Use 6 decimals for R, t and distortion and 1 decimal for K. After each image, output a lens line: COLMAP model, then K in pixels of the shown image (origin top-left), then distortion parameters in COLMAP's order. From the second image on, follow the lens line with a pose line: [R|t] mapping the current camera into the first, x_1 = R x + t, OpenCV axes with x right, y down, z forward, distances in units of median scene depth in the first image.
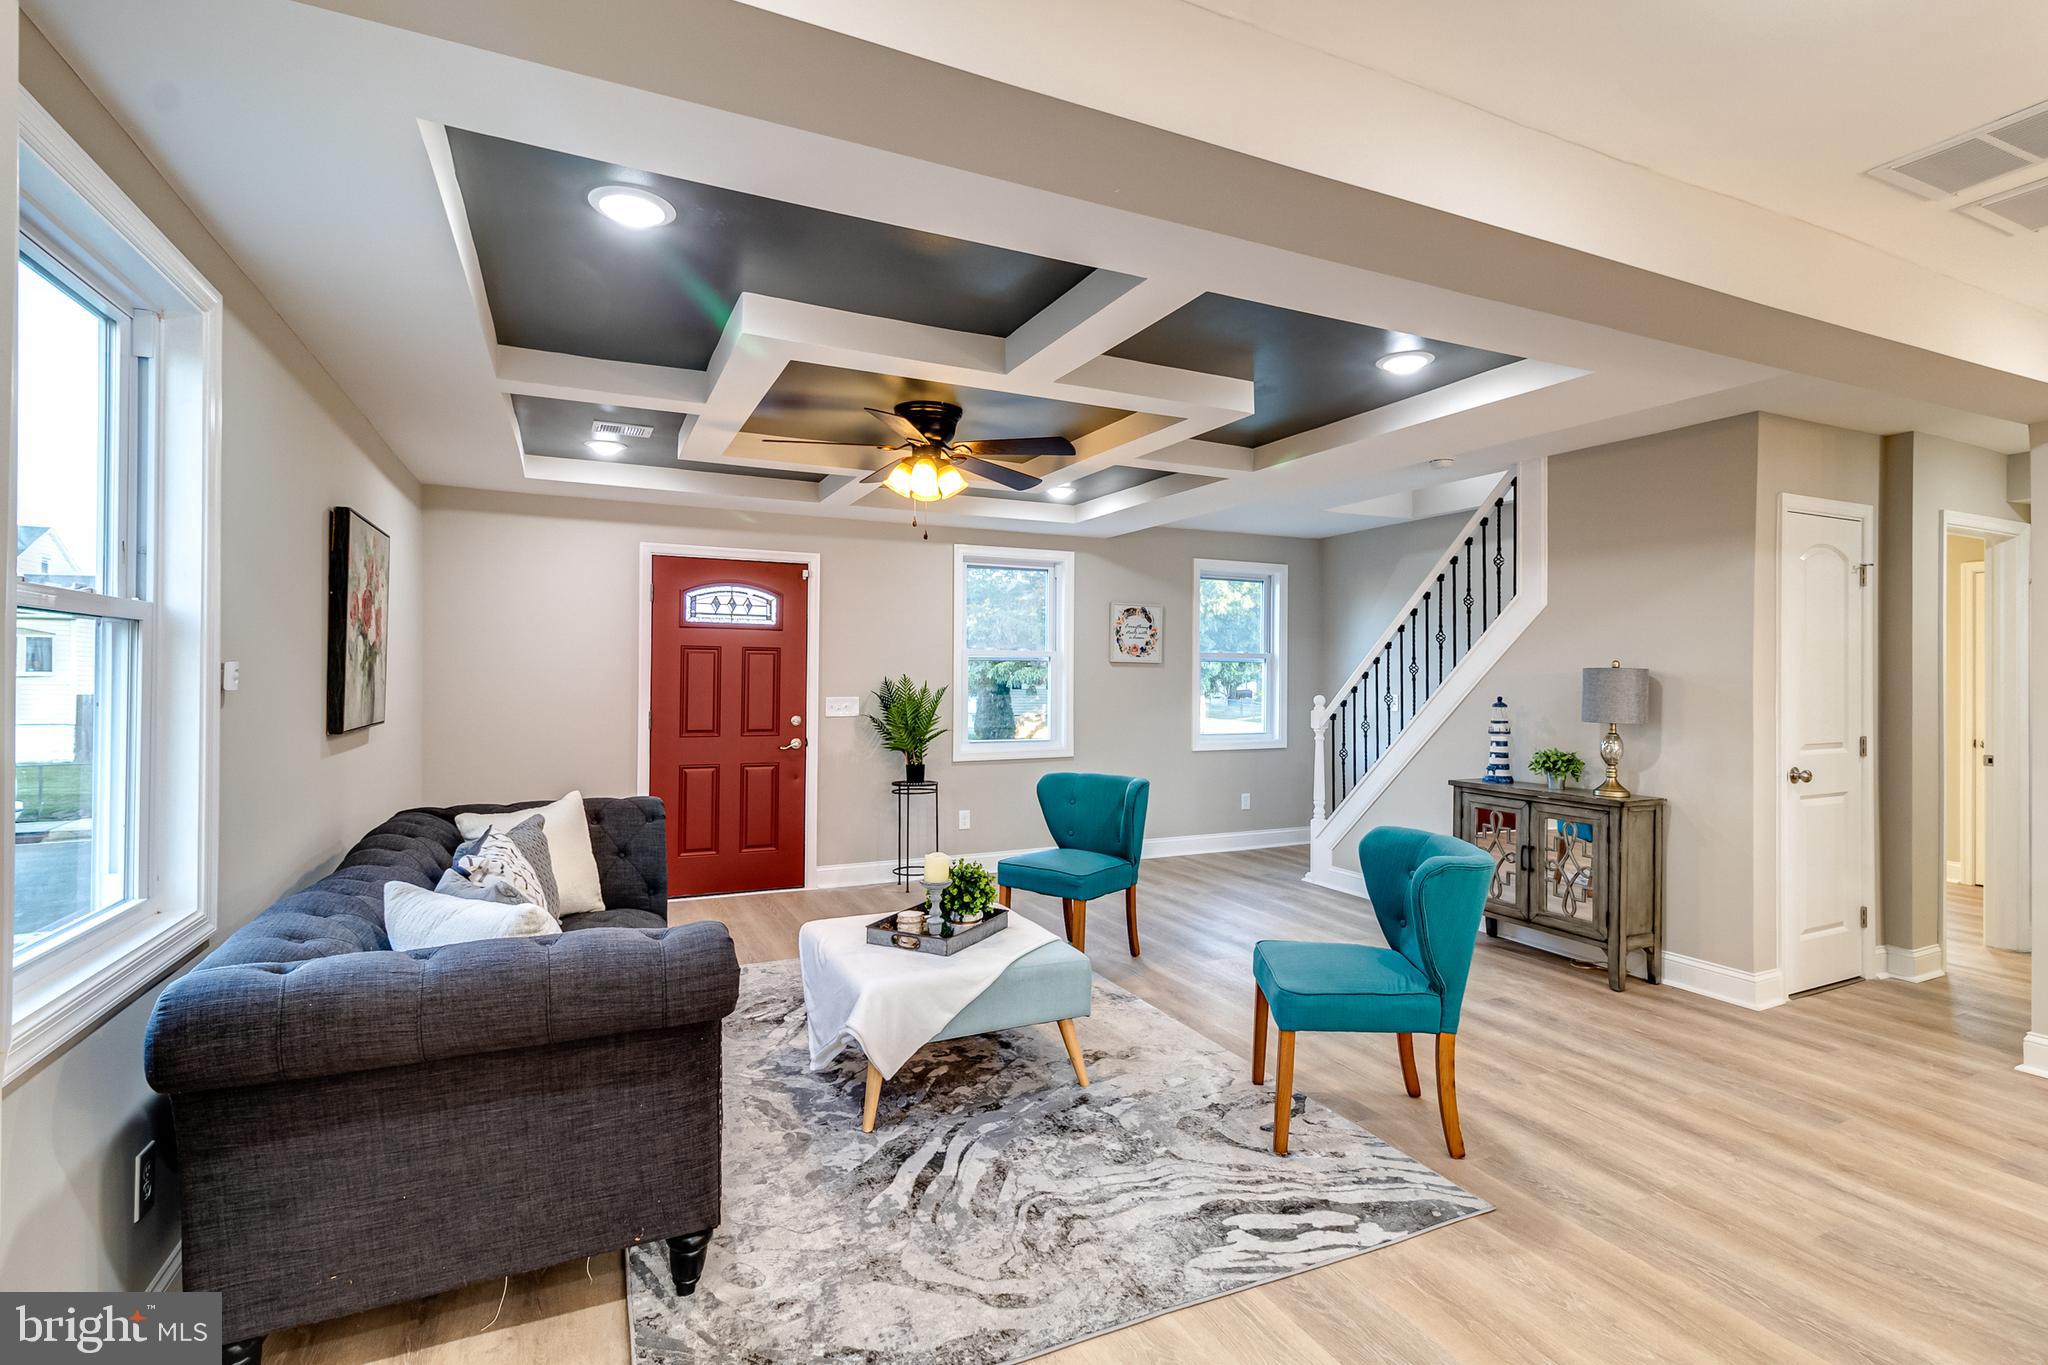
lens RADIAL K [[968.5, 0, 1031.9], [0, 968.5, 683.1], [0, 0, 1]] dist [-0.000438, -0.000460]
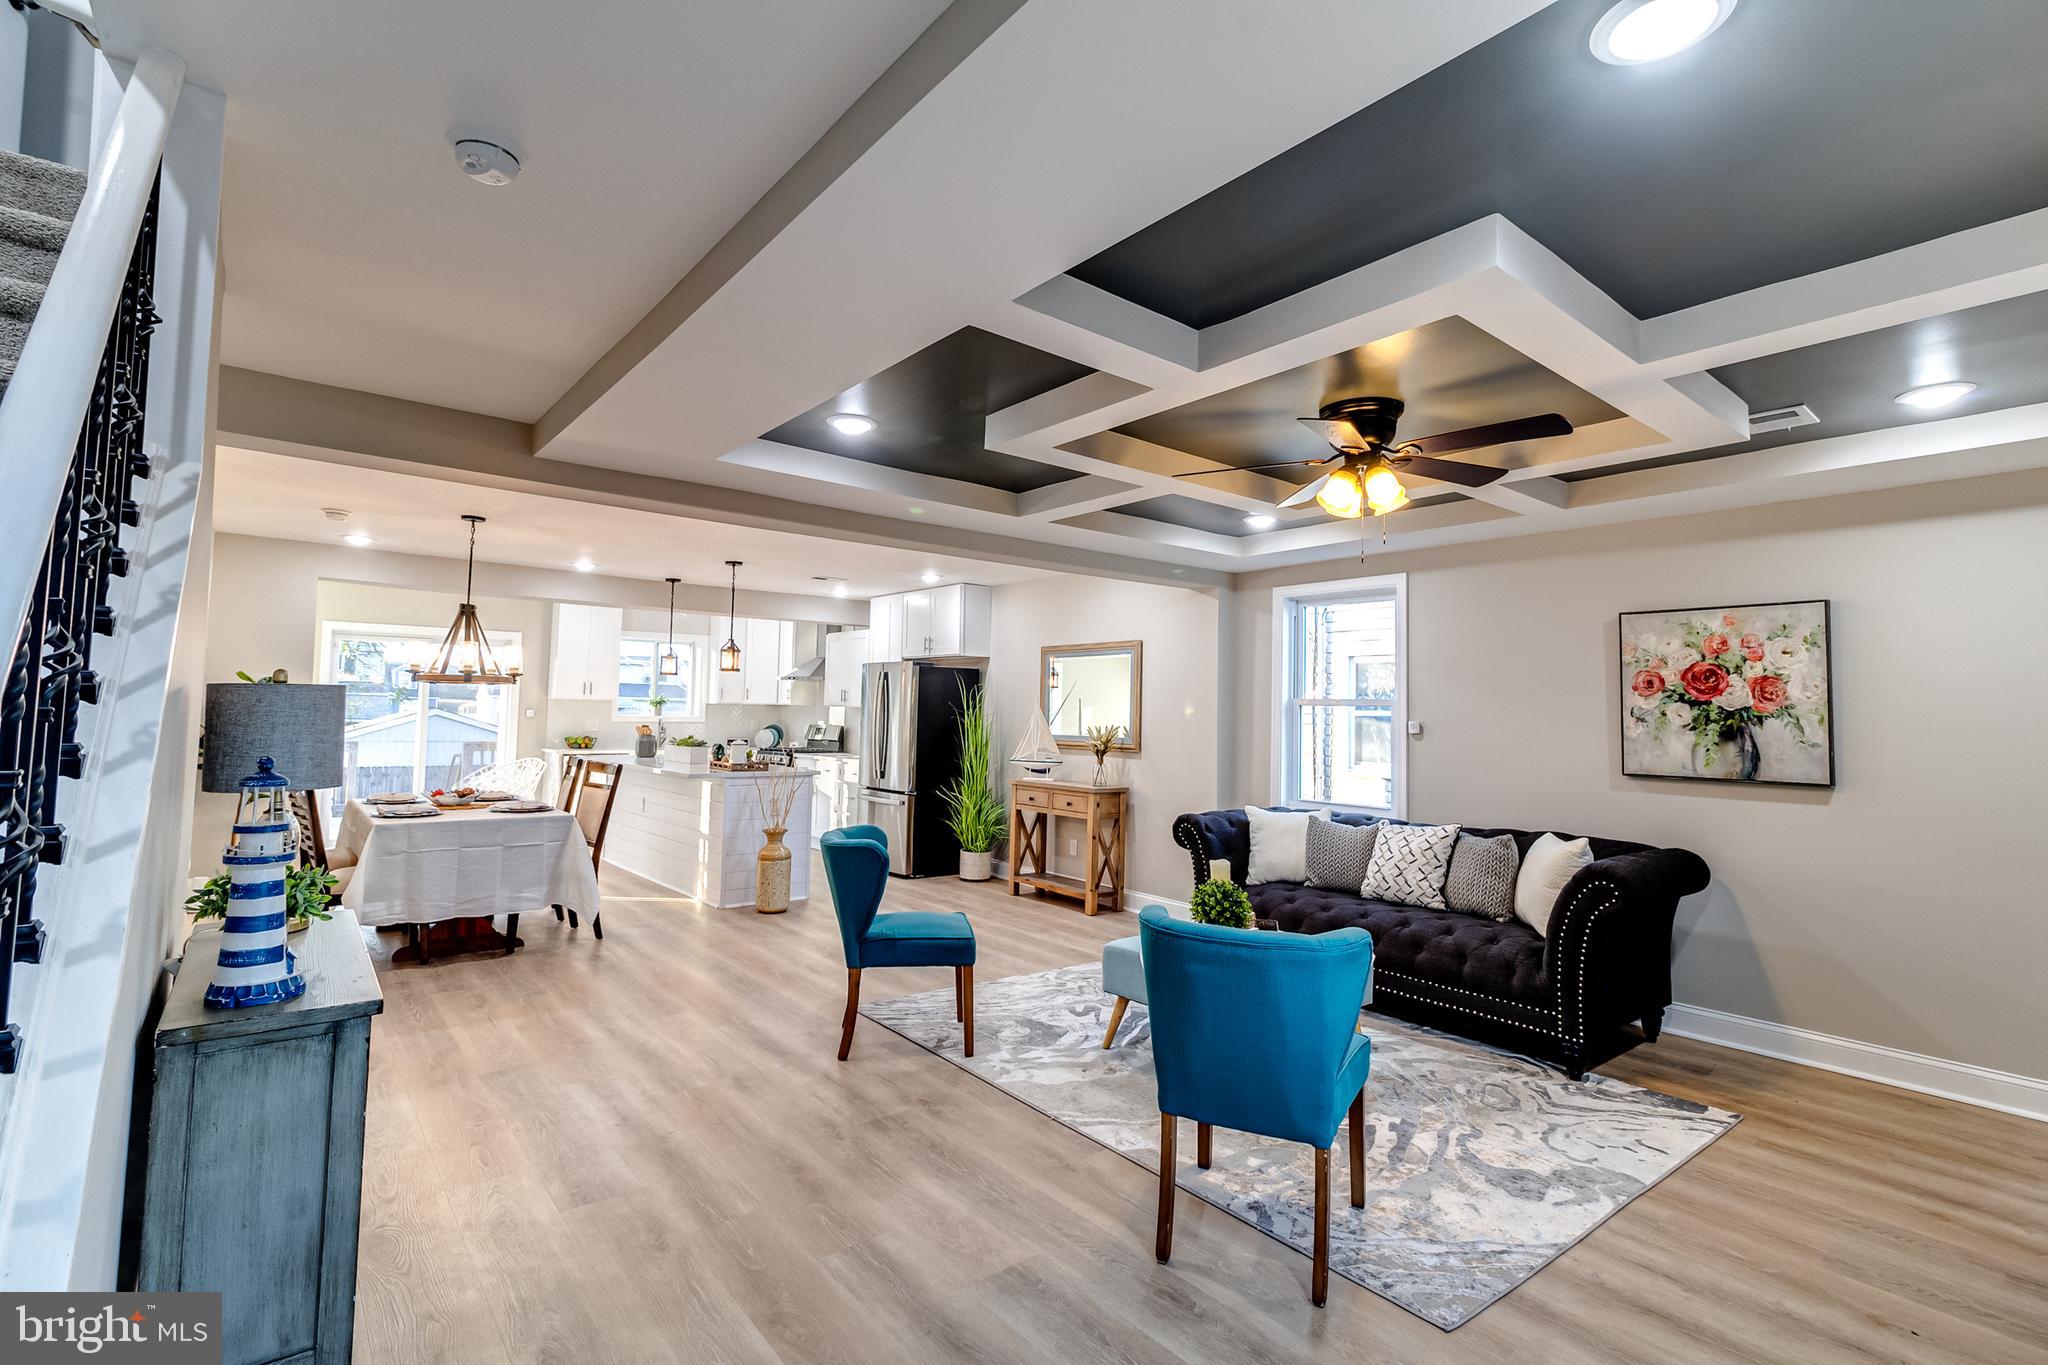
lens RADIAL K [[954.4, 0, 1029.9], [0, 954.4, 658.2], [0, 0, 1]] dist [0.000222, -0.000604]
pose [[-0.971665, -0.038077, -0.233275, 0.414296], [-0.026013, 0.998171, -0.054577, -0.016950], [0.234927, -0.046963, -0.970878, 2.012374]]
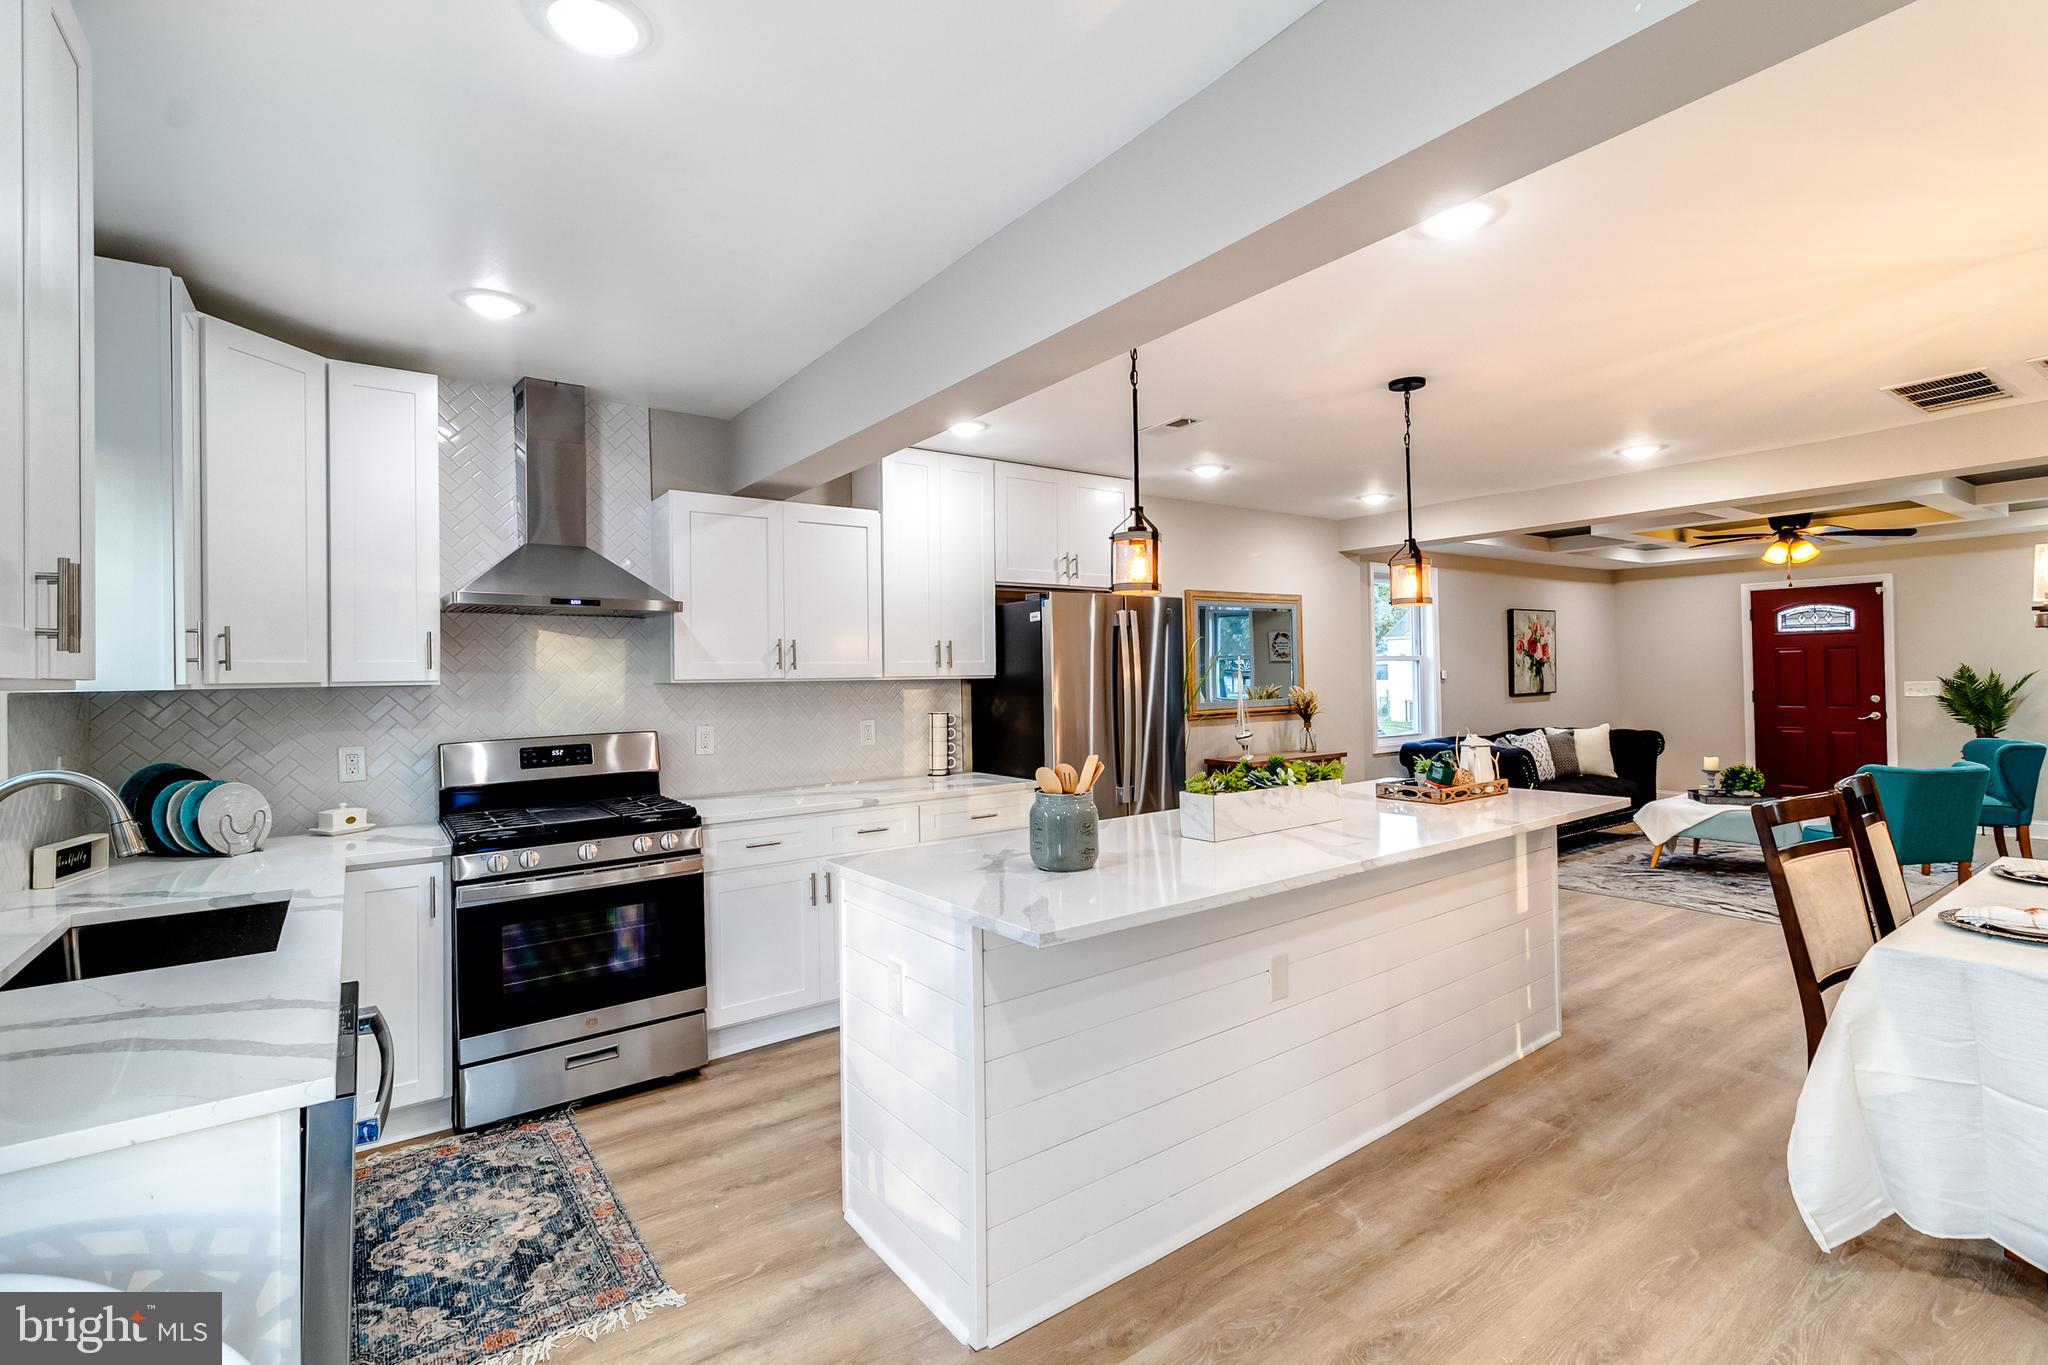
lens RADIAL K [[954.4, 0, 1029.9], [0, 954.4, 658.2], [0, 0, 1]] dist [0.000222, -0.000604]
pose [[0.190776, -0.022306, -0.981380, 1.444202], [0.014548, 0.999696, -0.019894, -0.015245], [0.981526, -0.010482, 0.191043, -0.713931]]
